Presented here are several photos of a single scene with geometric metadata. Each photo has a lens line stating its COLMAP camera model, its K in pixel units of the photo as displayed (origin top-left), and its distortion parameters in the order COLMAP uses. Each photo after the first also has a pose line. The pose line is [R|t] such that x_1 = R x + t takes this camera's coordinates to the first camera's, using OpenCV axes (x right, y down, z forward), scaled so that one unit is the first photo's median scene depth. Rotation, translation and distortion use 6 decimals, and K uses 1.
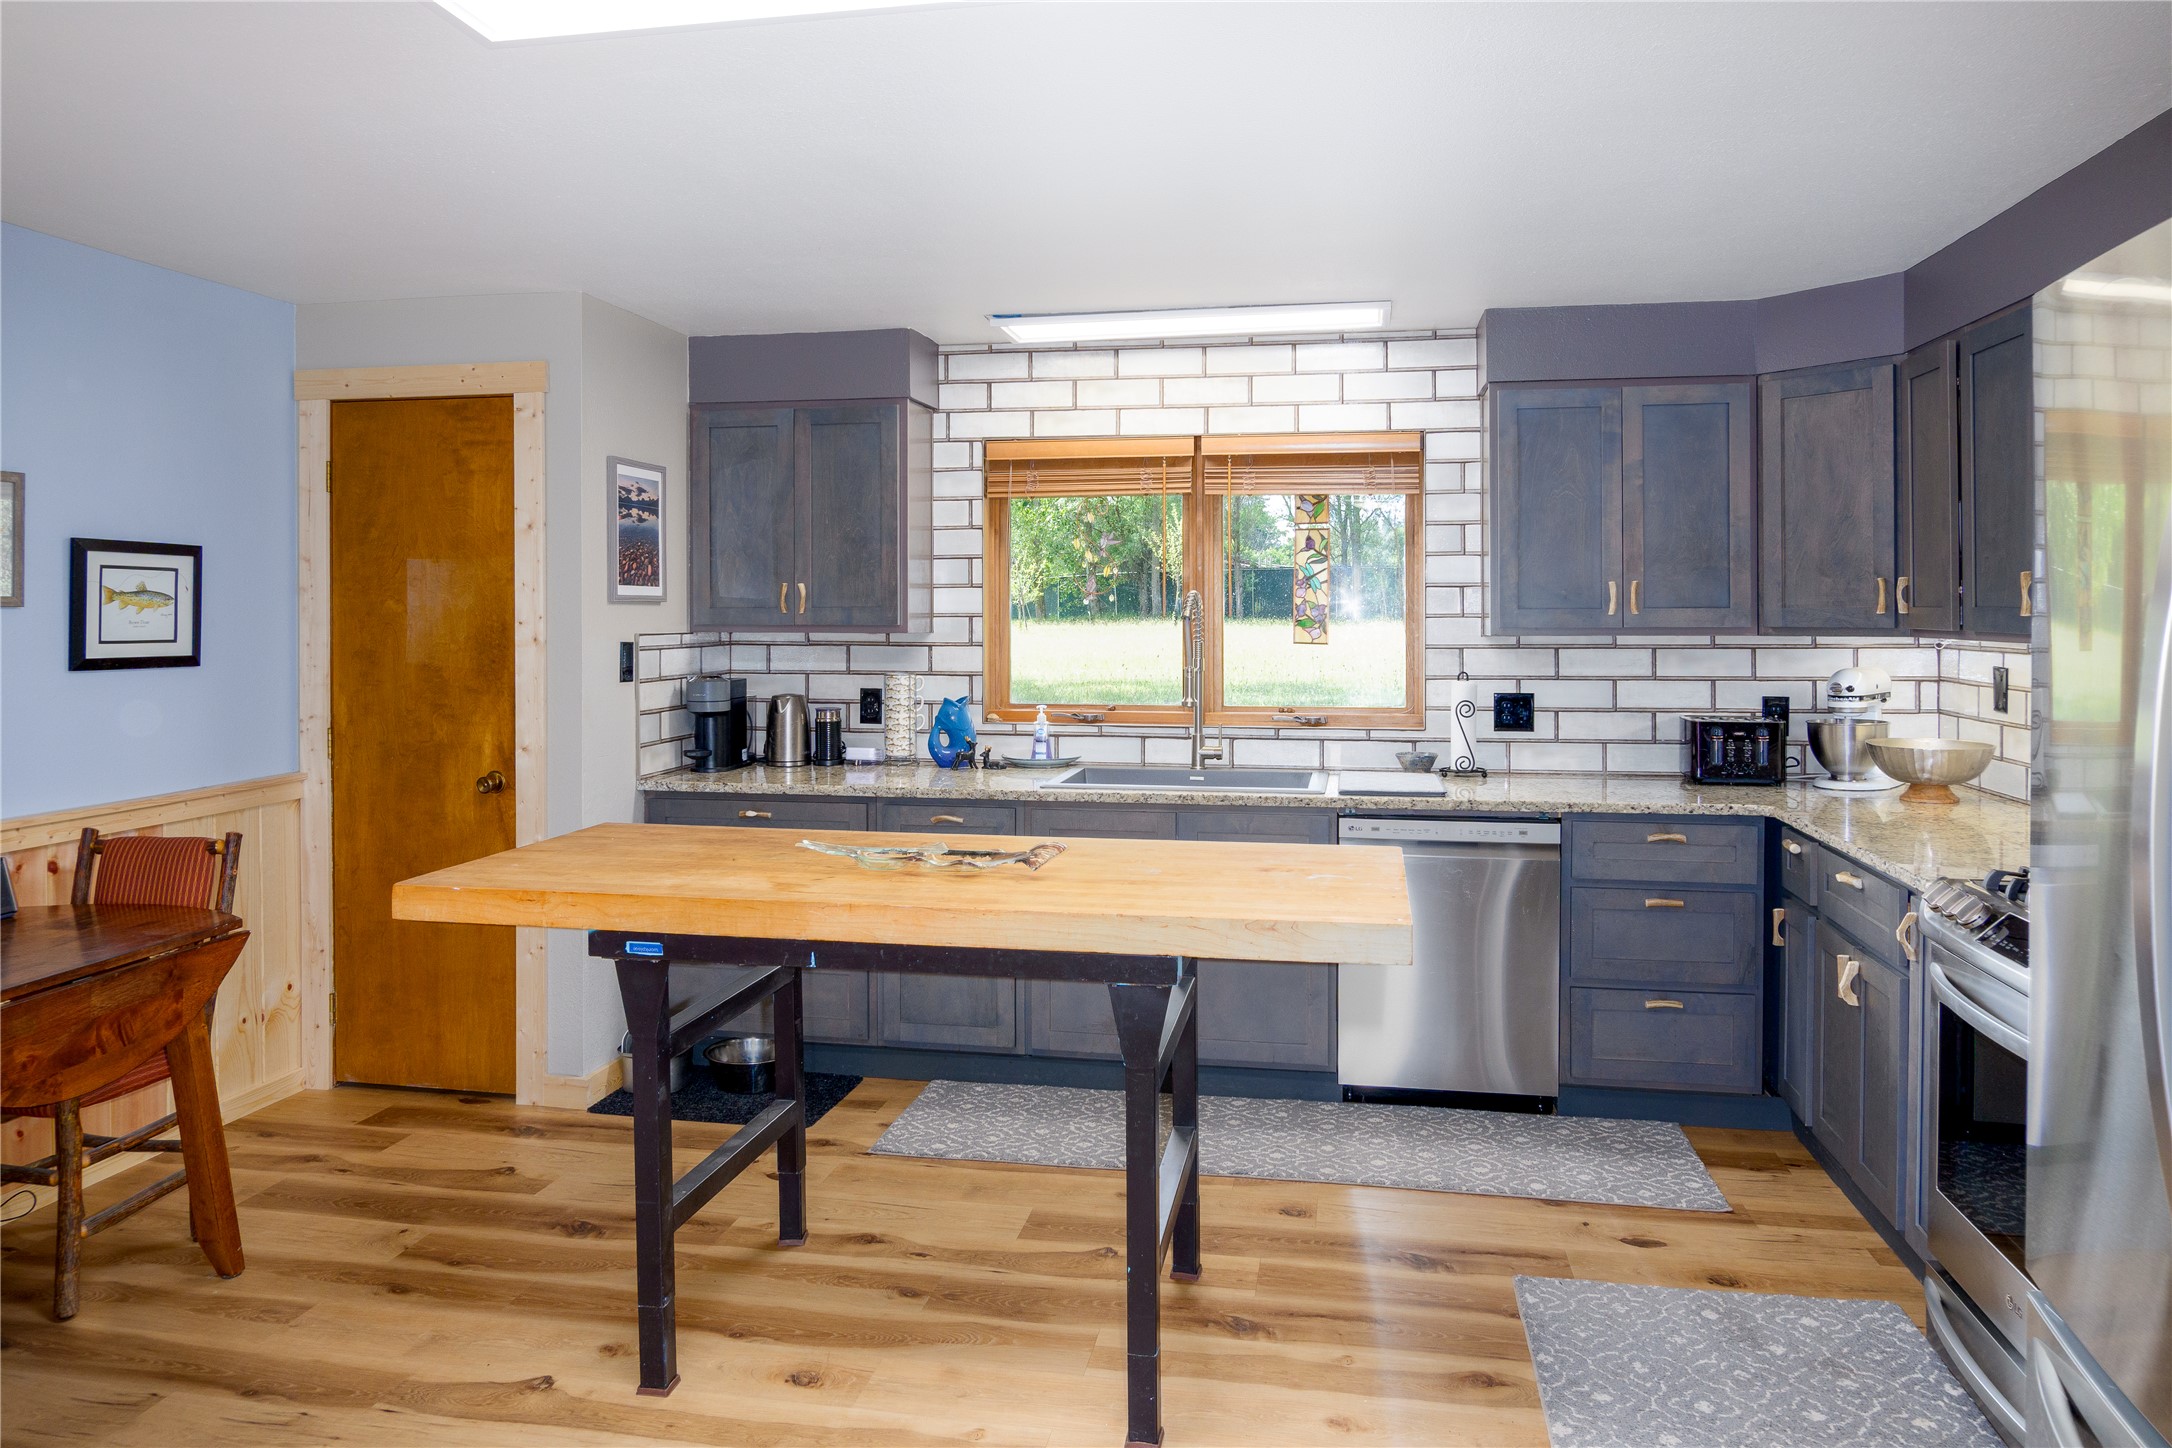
lens RADIAL K [[1429.1, 0, 1097.7], [0, 1429.1, 723.8], [0, 0, 1]] dist [-0.012728, 0.005634]
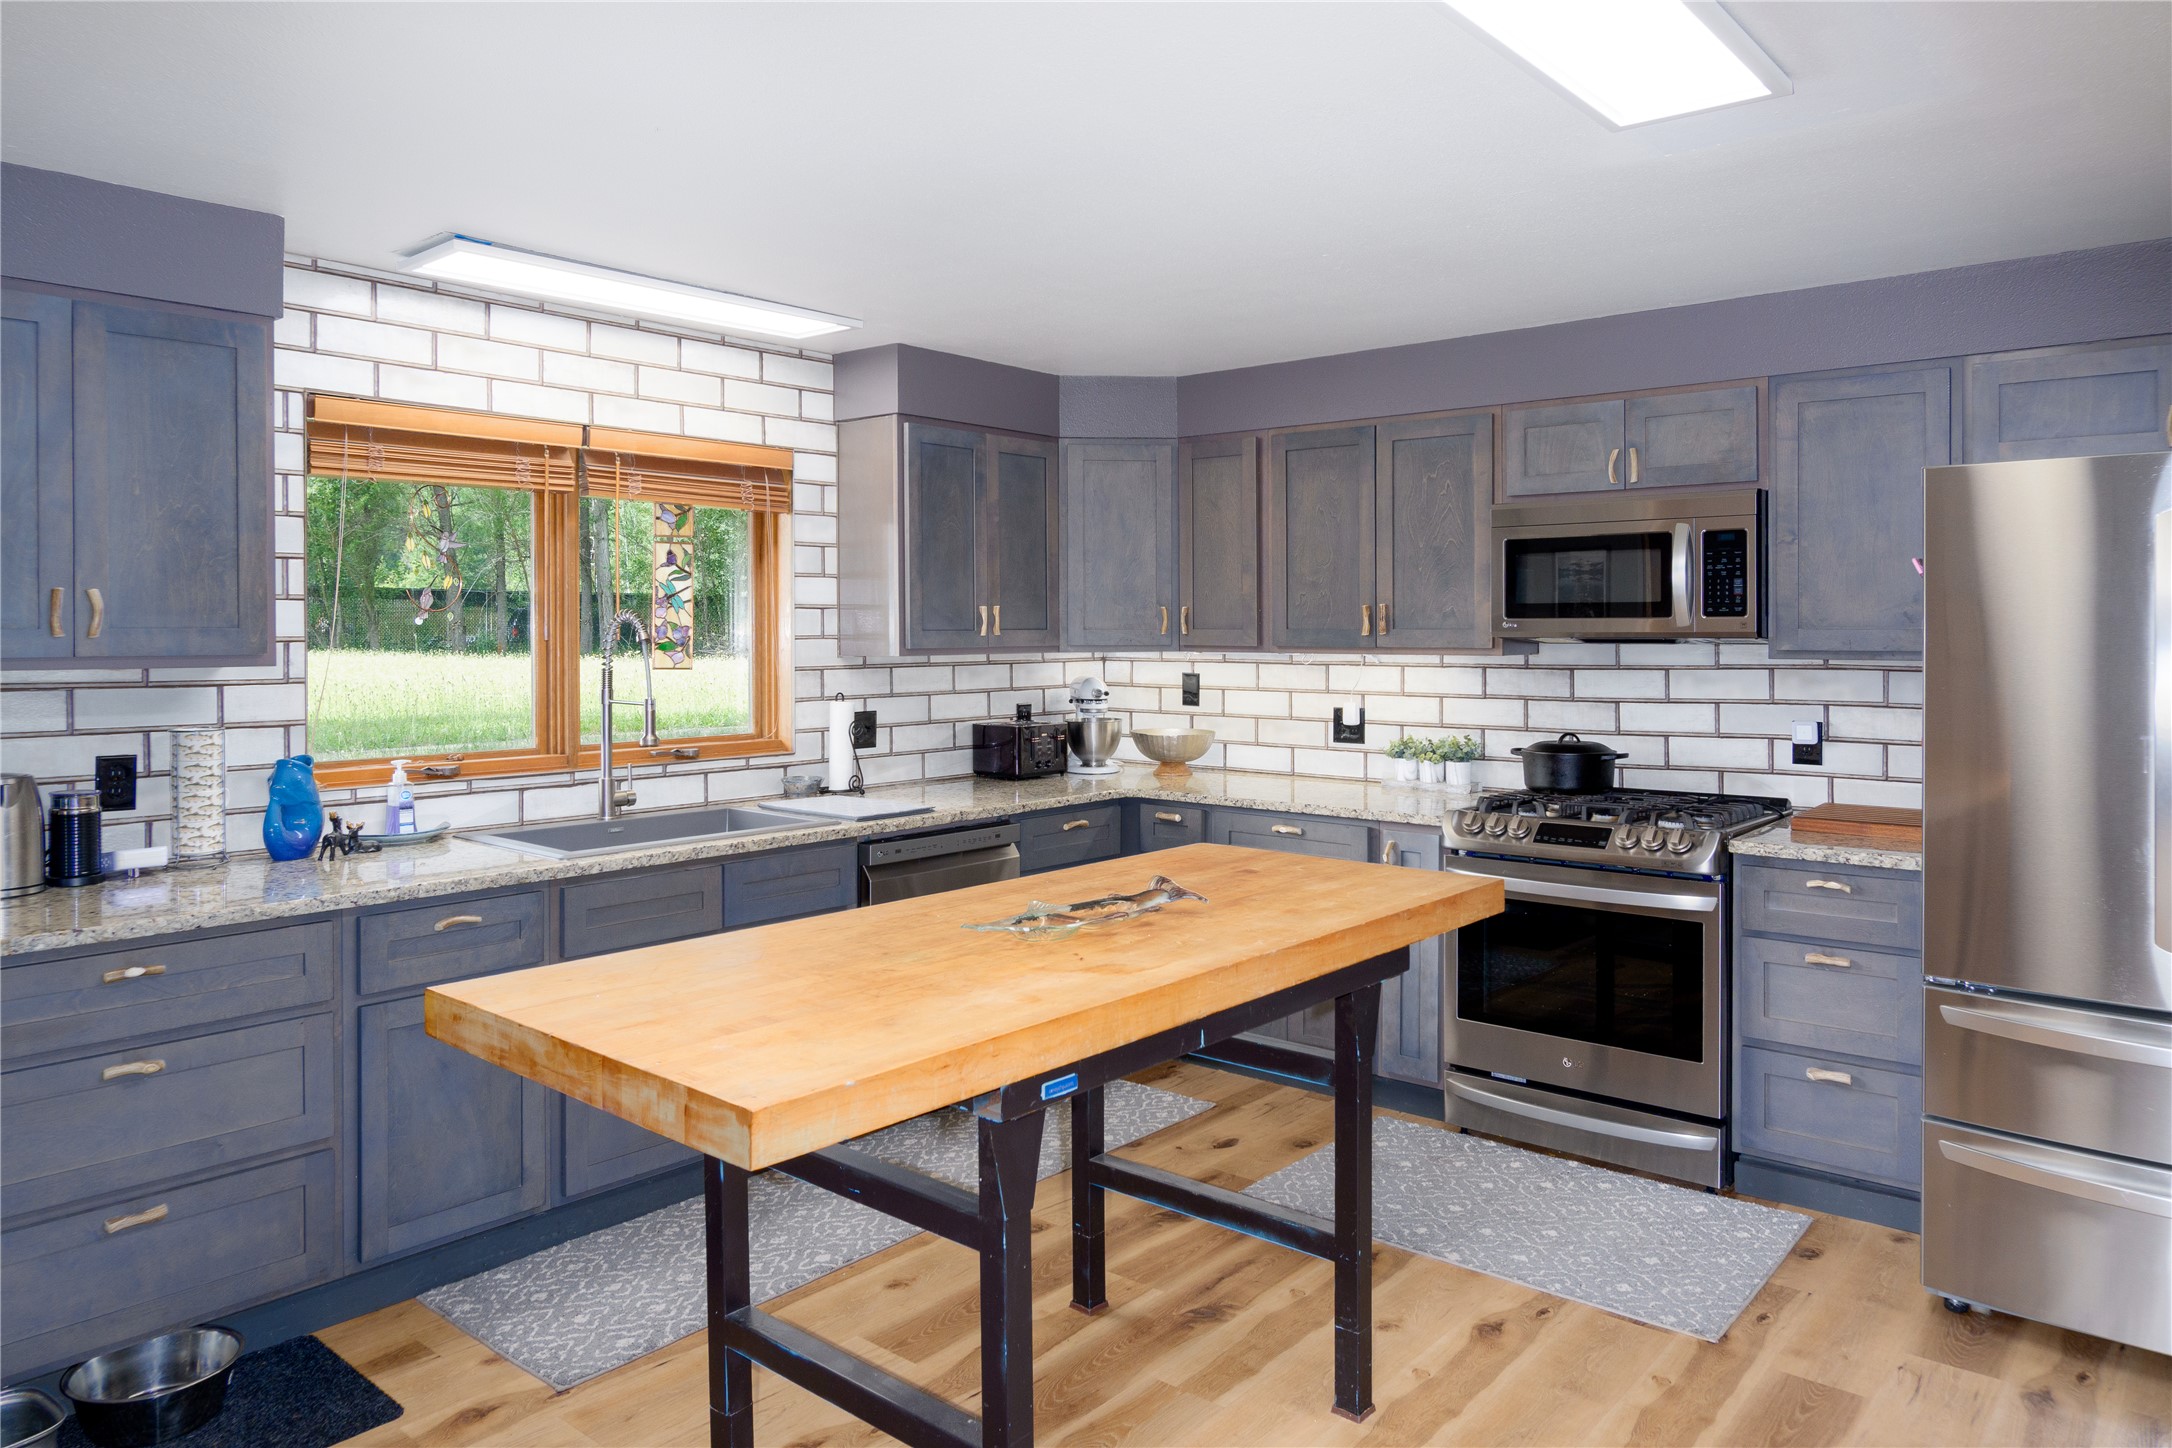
lens RADIAL K [[1429.1, 0, 1096.1], [0, 1429.1, 723.2], [0, 0, 1]] dist [-0.012728, 0.005634]
pose [[0.503588, -0.055268, 0.862174, -0.520175], [0.068251, 0.997378, 0.024071, -0.026467], [-0.861244, 0.046722, 0.506040, 0.328154]]
